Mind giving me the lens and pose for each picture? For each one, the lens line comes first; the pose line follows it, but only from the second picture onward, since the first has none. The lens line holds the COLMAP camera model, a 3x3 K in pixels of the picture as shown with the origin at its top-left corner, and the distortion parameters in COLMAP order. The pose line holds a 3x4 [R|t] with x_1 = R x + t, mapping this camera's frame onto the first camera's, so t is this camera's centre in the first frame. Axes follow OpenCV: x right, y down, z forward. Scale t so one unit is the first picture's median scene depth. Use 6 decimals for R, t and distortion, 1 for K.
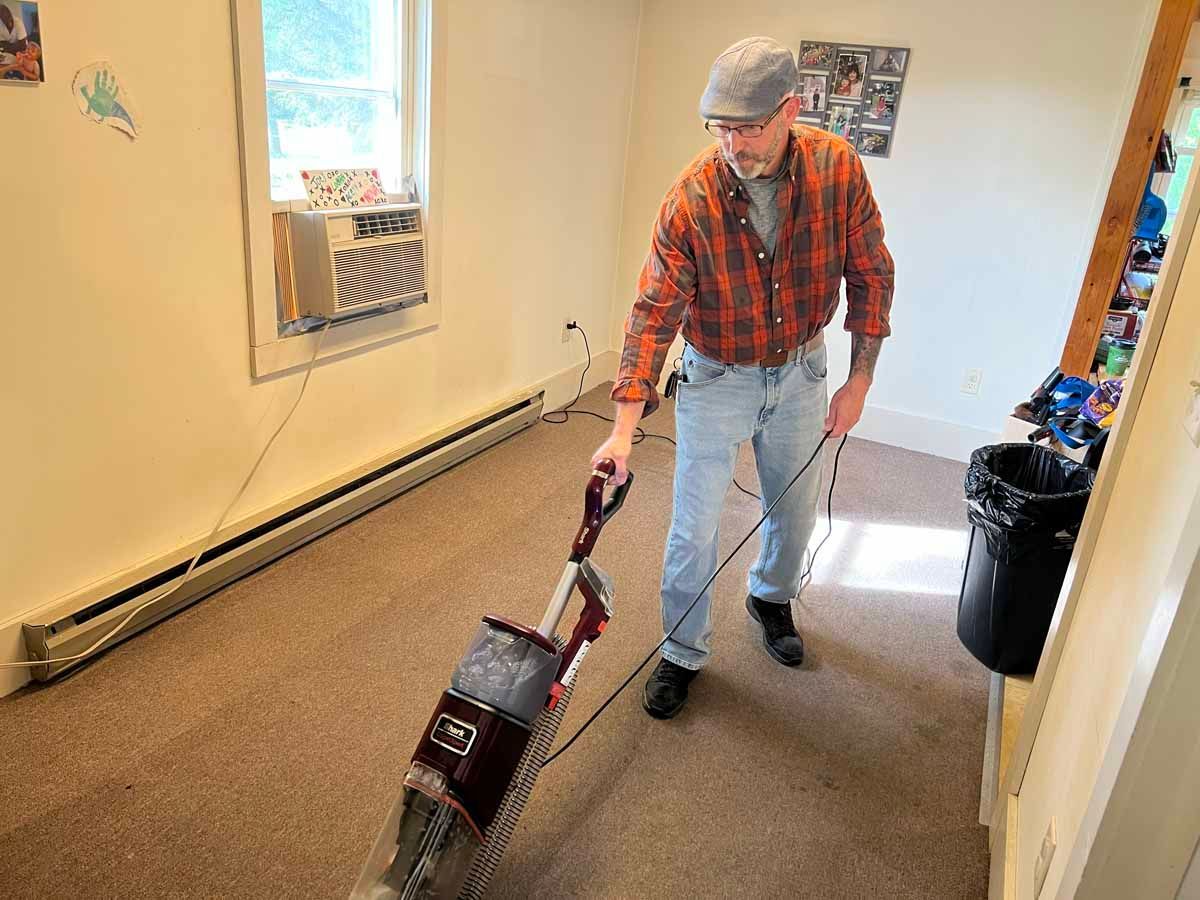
lens RADIAL K [[904.5, 0, 599.3], [0, 904.5, 453.0], [0, 0, 1]] dist [-0.002316, -0.000304]
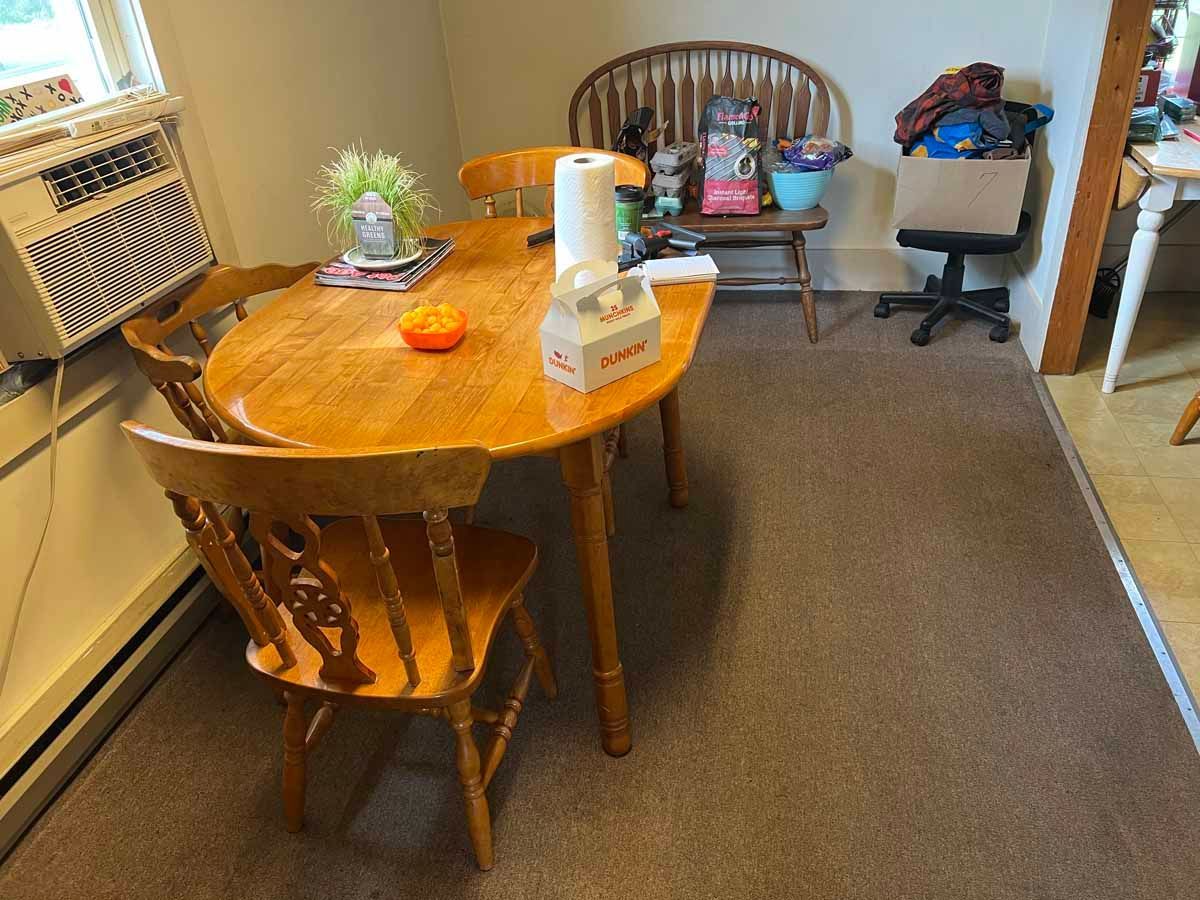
lens RADIAL K [[904.5, 0, 601.0], [0, 904.5, 447.6], [0, 0, 1]] dist [-0.002316, -0.000304]
pose [[0.961029, -0.249939, 0.118130, -0.041072], [0.224768, 0.955214, 0.192471, -0.122137], [-0.160946, -0.158418, 0.974166, 0.344343]]
